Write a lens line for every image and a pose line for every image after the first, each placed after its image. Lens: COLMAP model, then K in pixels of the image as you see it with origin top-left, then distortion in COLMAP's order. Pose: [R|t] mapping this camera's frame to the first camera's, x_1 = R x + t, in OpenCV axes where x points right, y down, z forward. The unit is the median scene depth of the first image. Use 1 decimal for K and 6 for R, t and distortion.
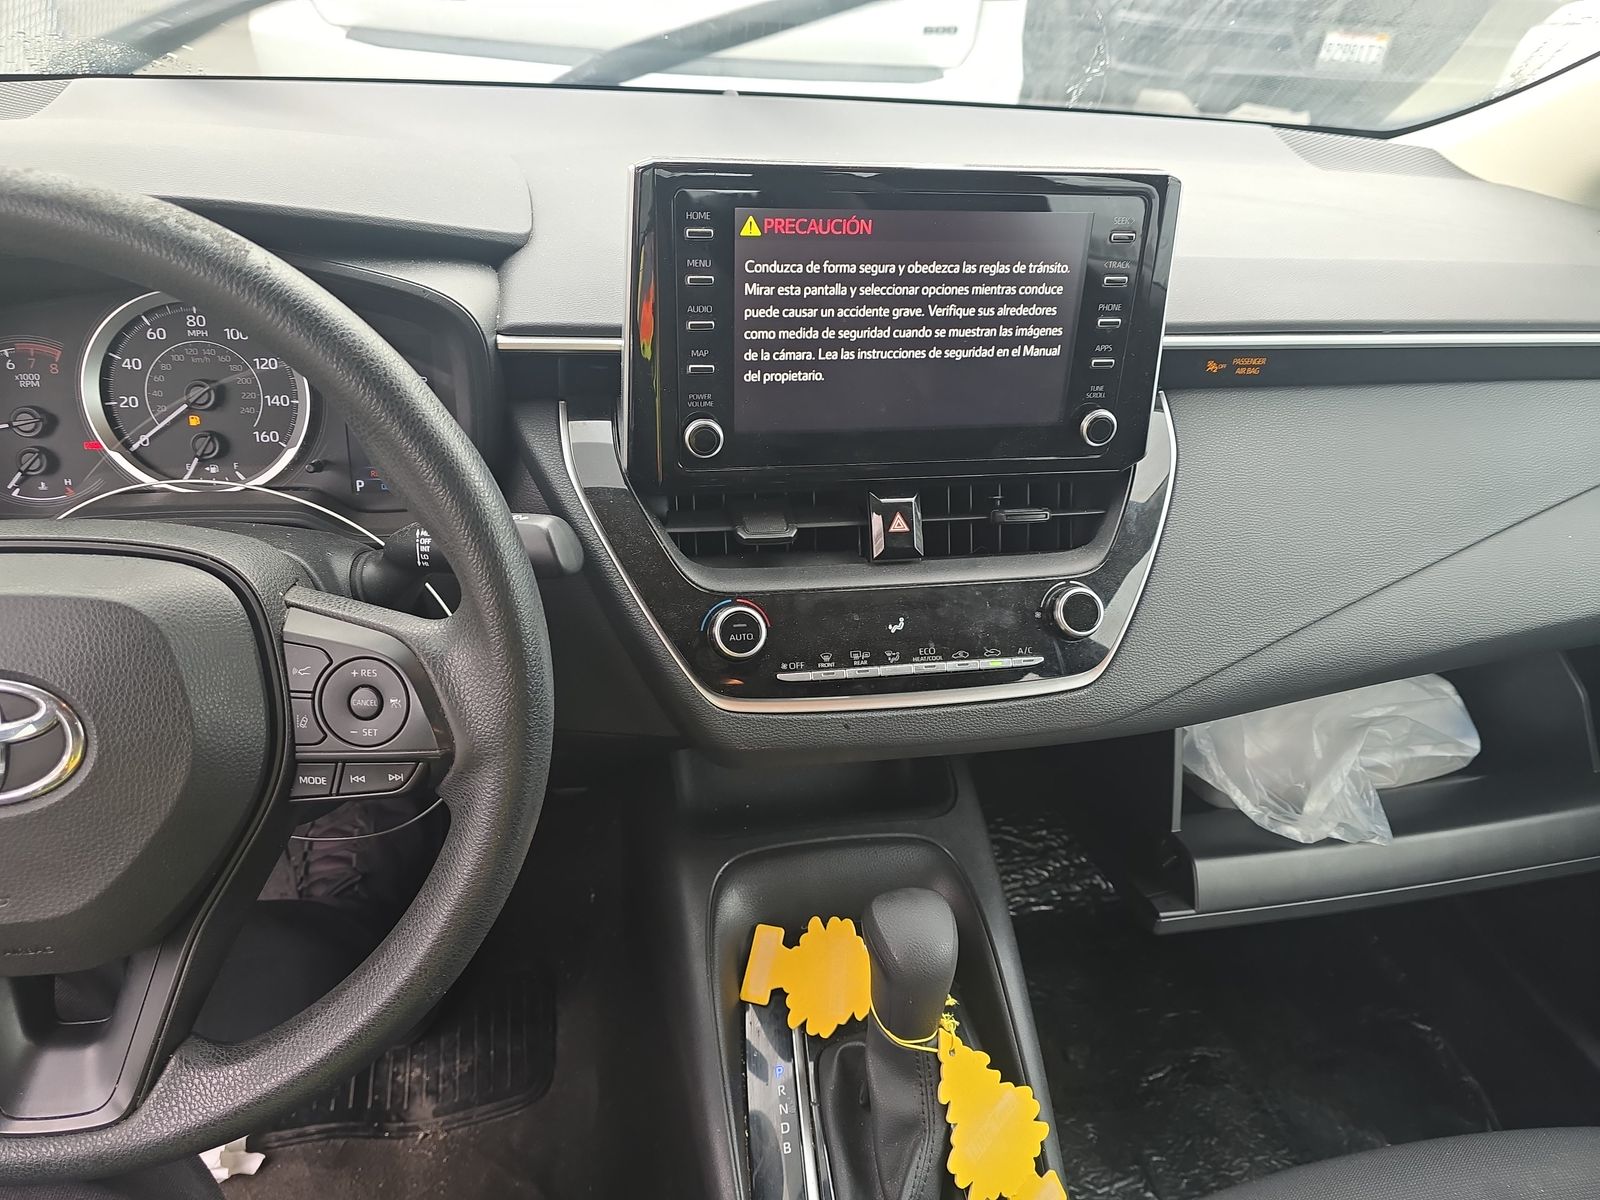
lens RADIAL K [[1081.5, 0, 794.8], [0, 1081.5, 598.7], [0, 0, 1]] dist [0.050071, -0.038608]
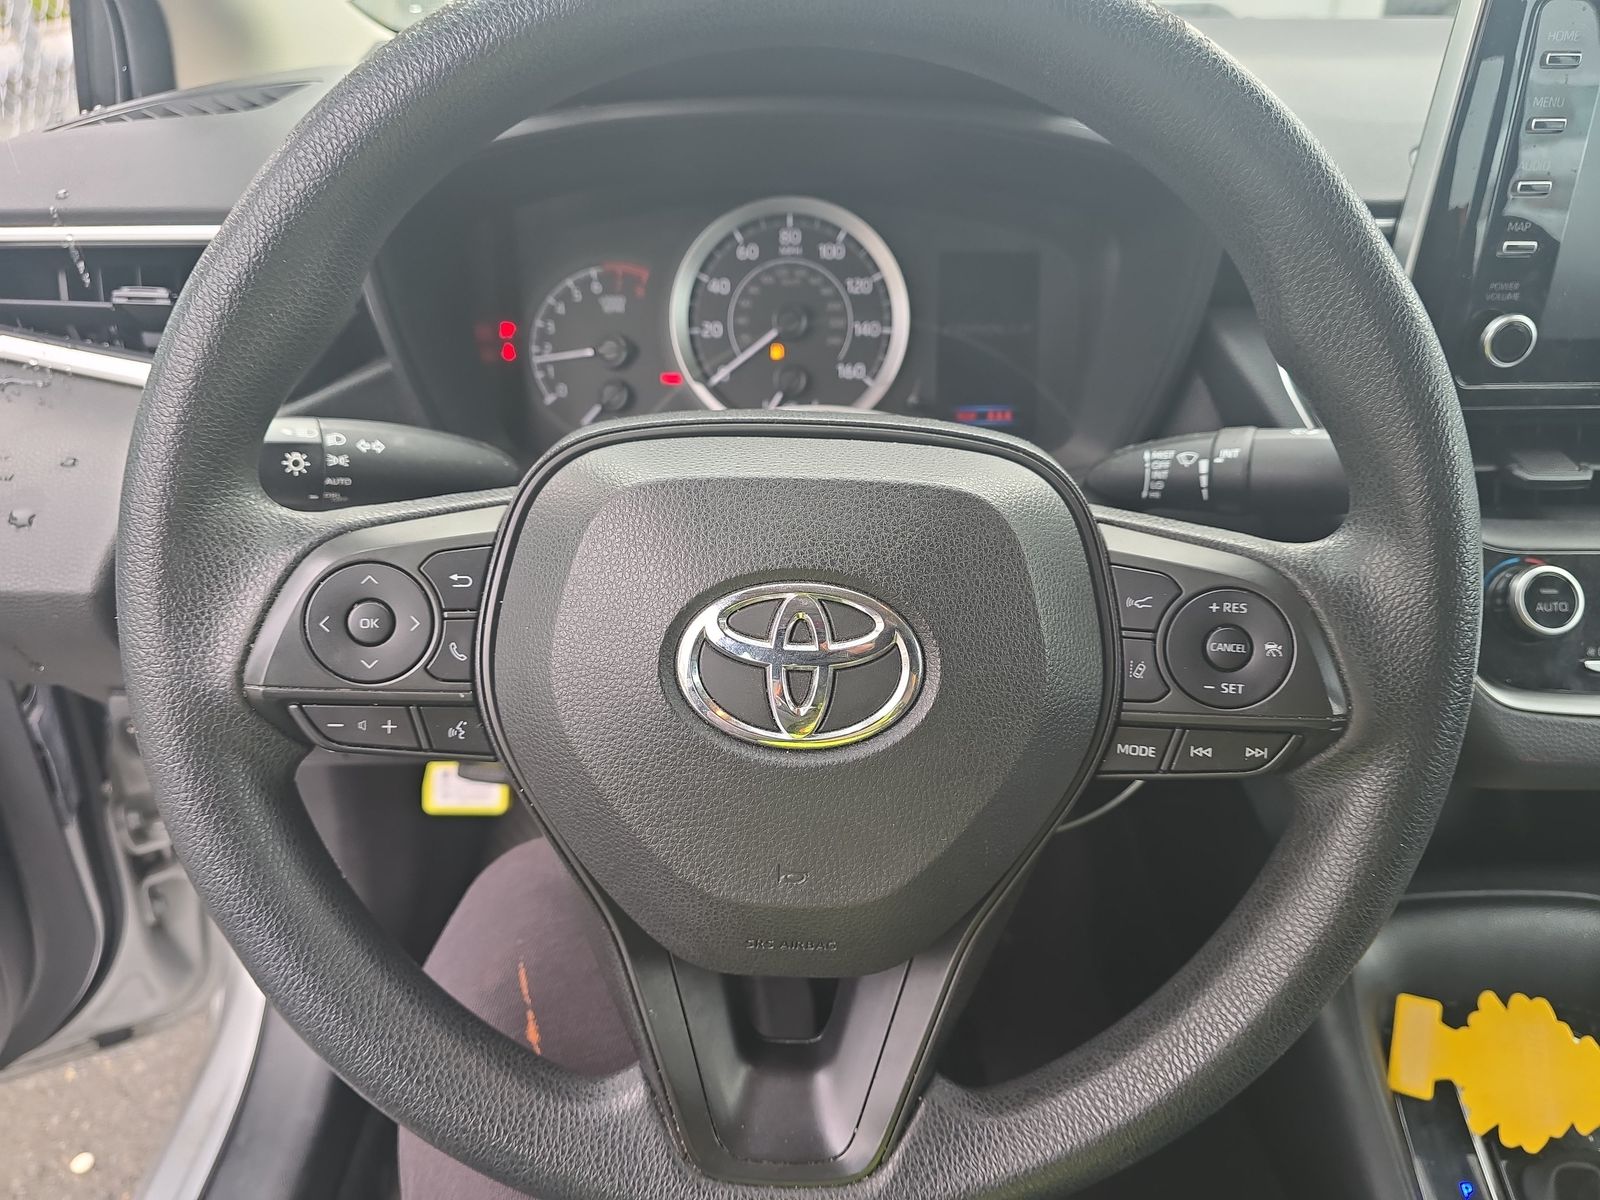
lens RADIAL K [[1081.5, 0, 808.4], [0, 1081.5, 608.8], [0, 0, 1]] dist [0.050071, -0.038608]
pose [[0.986032, 0.032485, -0.163359, -0.421638], [-0.038097, 0.998782, -0.031340, 0.078299], [0.162142, 0.037126, 0.986069, 0.171719]]
